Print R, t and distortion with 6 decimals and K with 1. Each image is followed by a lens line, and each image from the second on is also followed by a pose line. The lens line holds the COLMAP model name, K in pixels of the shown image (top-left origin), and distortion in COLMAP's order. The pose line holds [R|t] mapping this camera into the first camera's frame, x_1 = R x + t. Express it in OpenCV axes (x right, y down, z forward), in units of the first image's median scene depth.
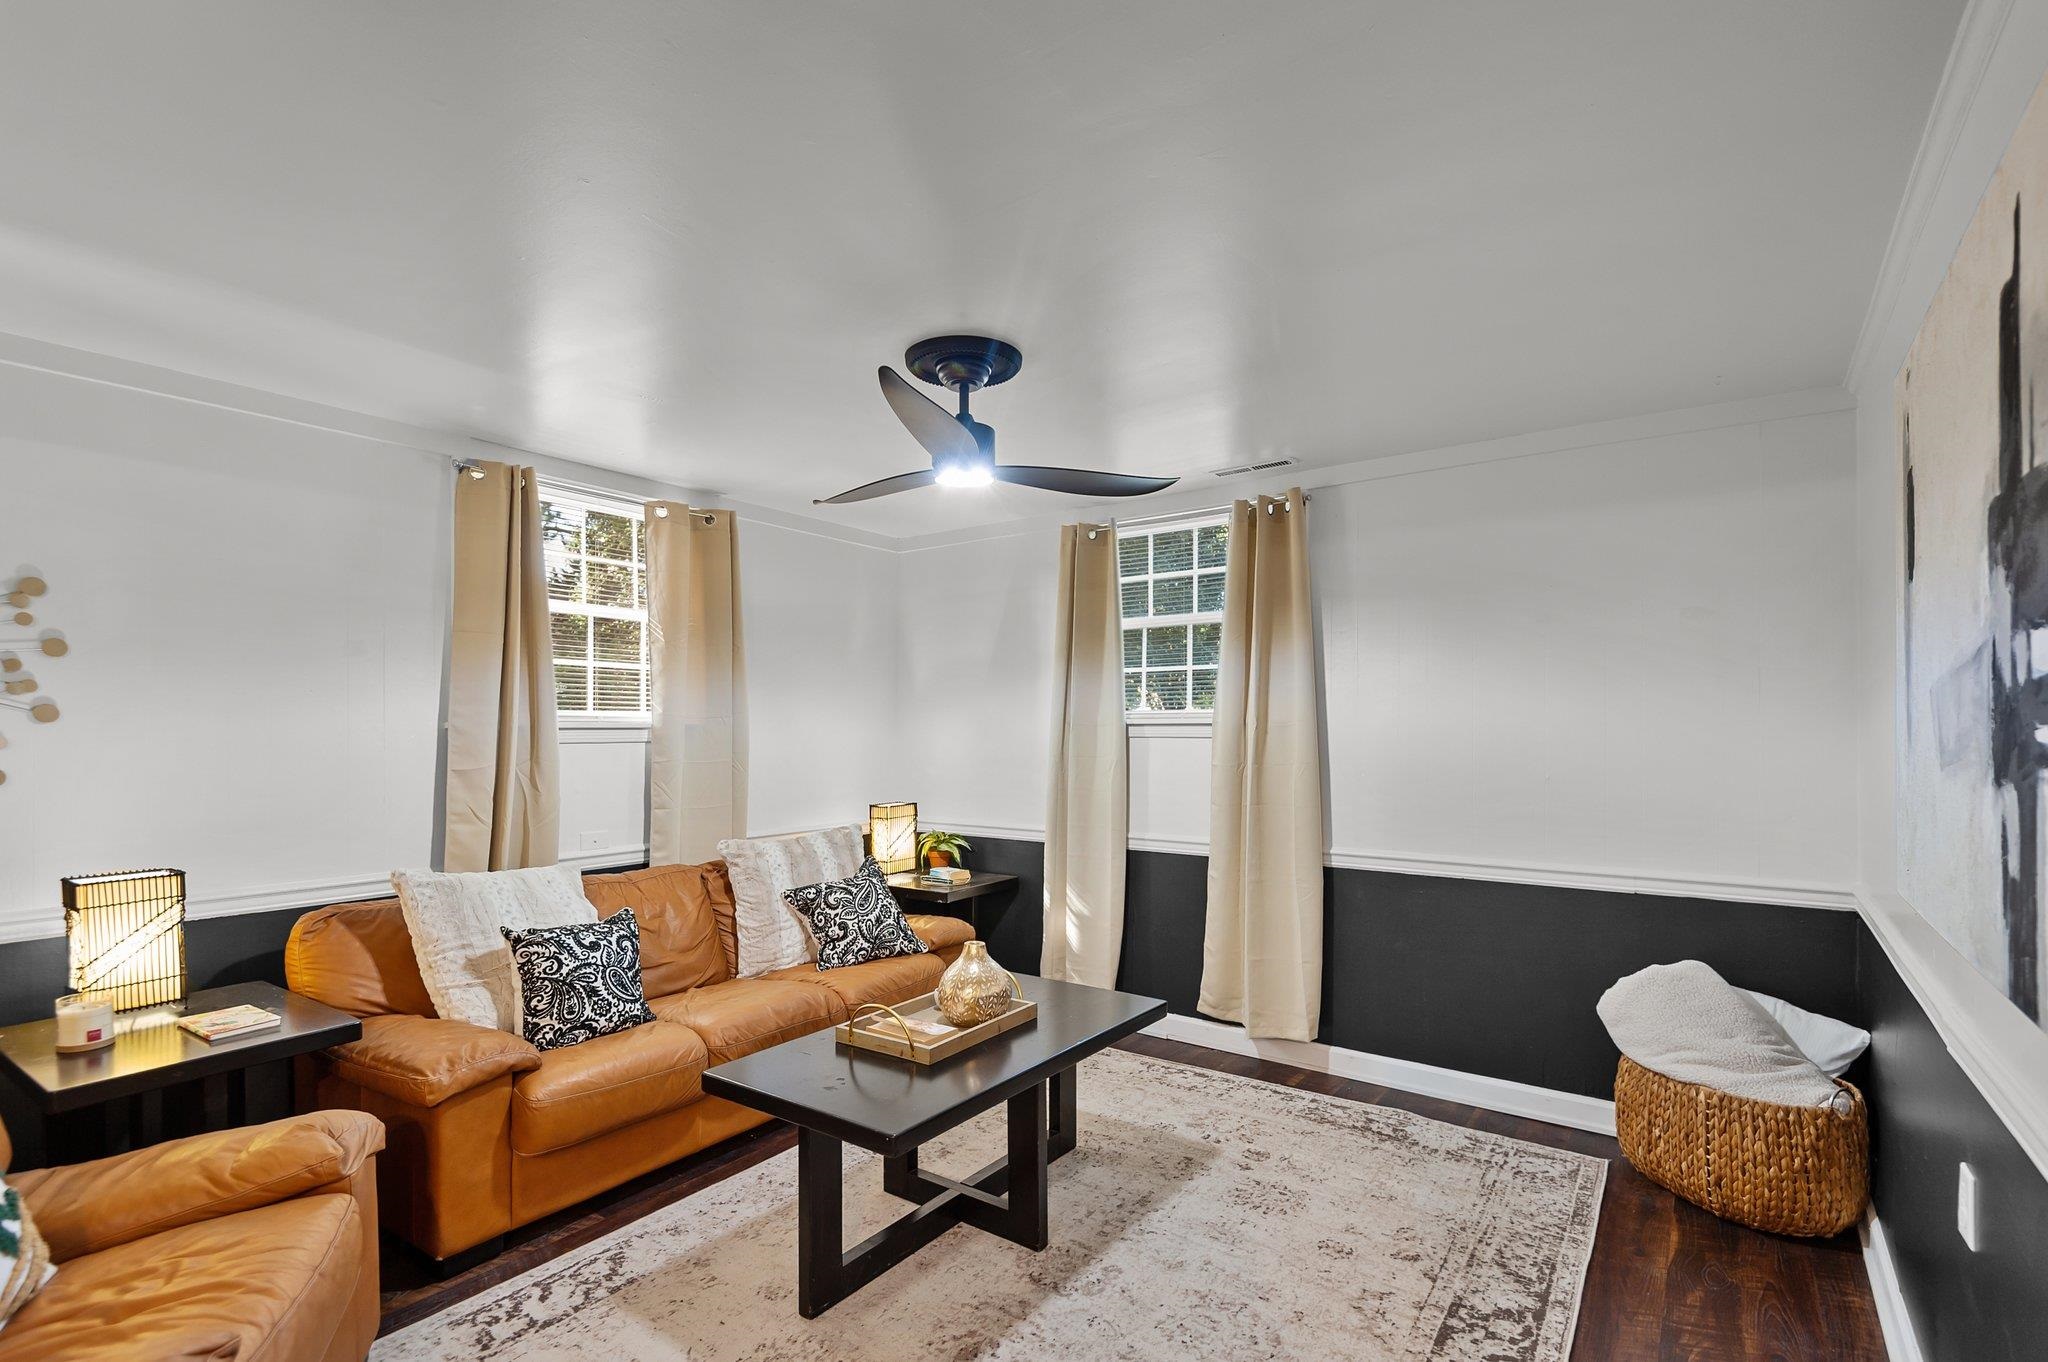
lens RADIAL K [[943.2, 0, 1017.4], [0, 943.2, 729.4], [0, 0, 1]] dist [0.028188, -0.023348]
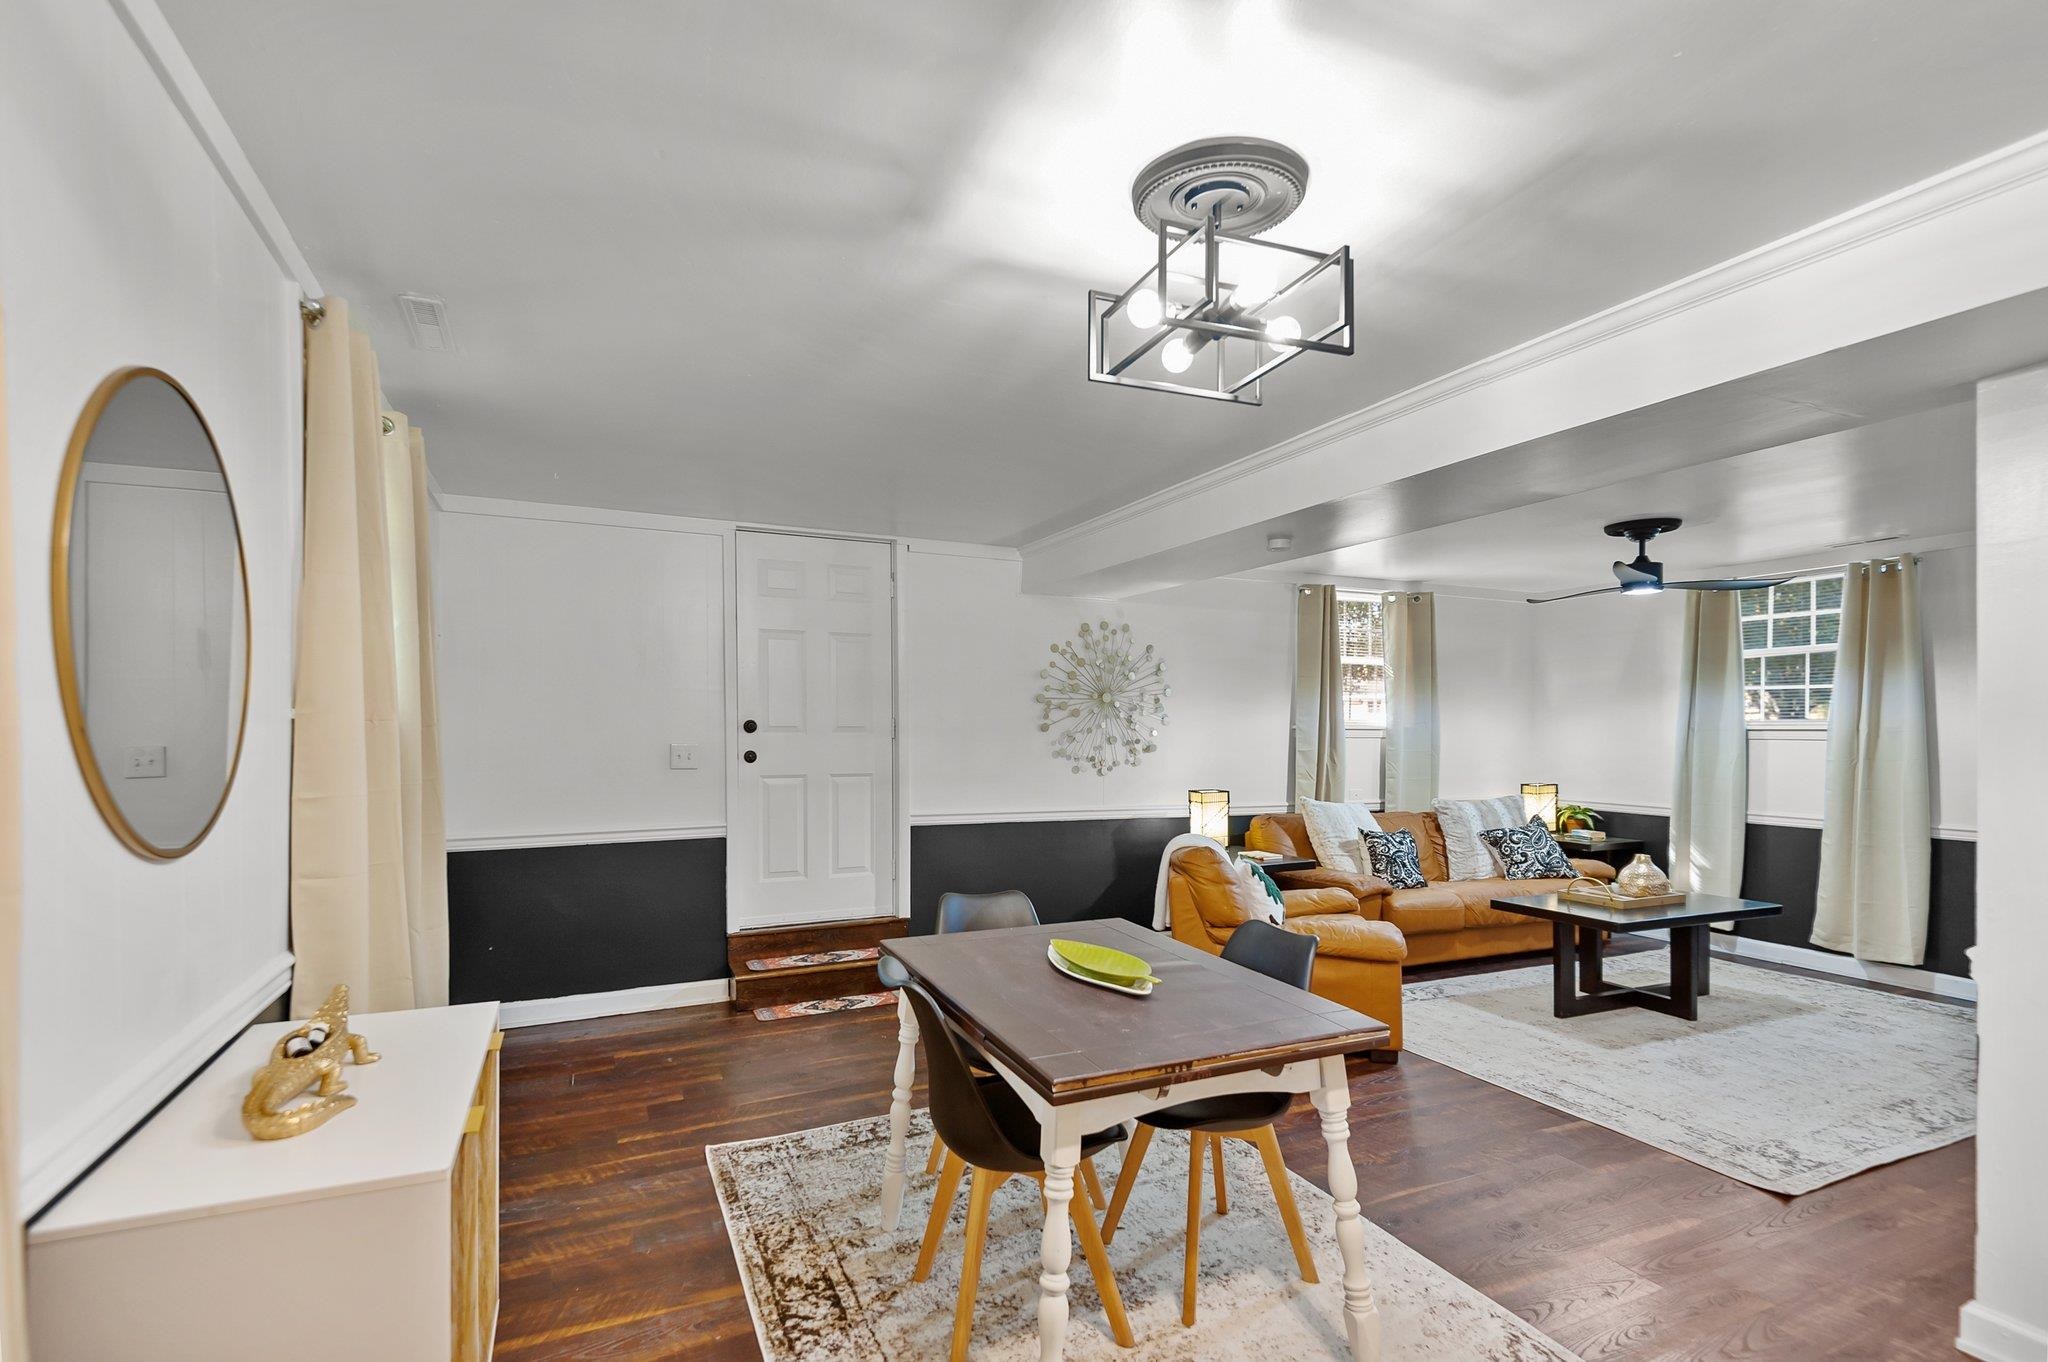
lens RADIAL K [[943.2, 0, 1017.4], [0, 943.2, 729.4], [0, 0, 1]] dist [0.028188, -0.023348]
pose [[0.867644, 0.008007, -0.497122, -0.125111], [-0.009671, 0.999953, -0.000773, 0.006192], [0.497092, 0.005478, 0.867680, -0.773924]]
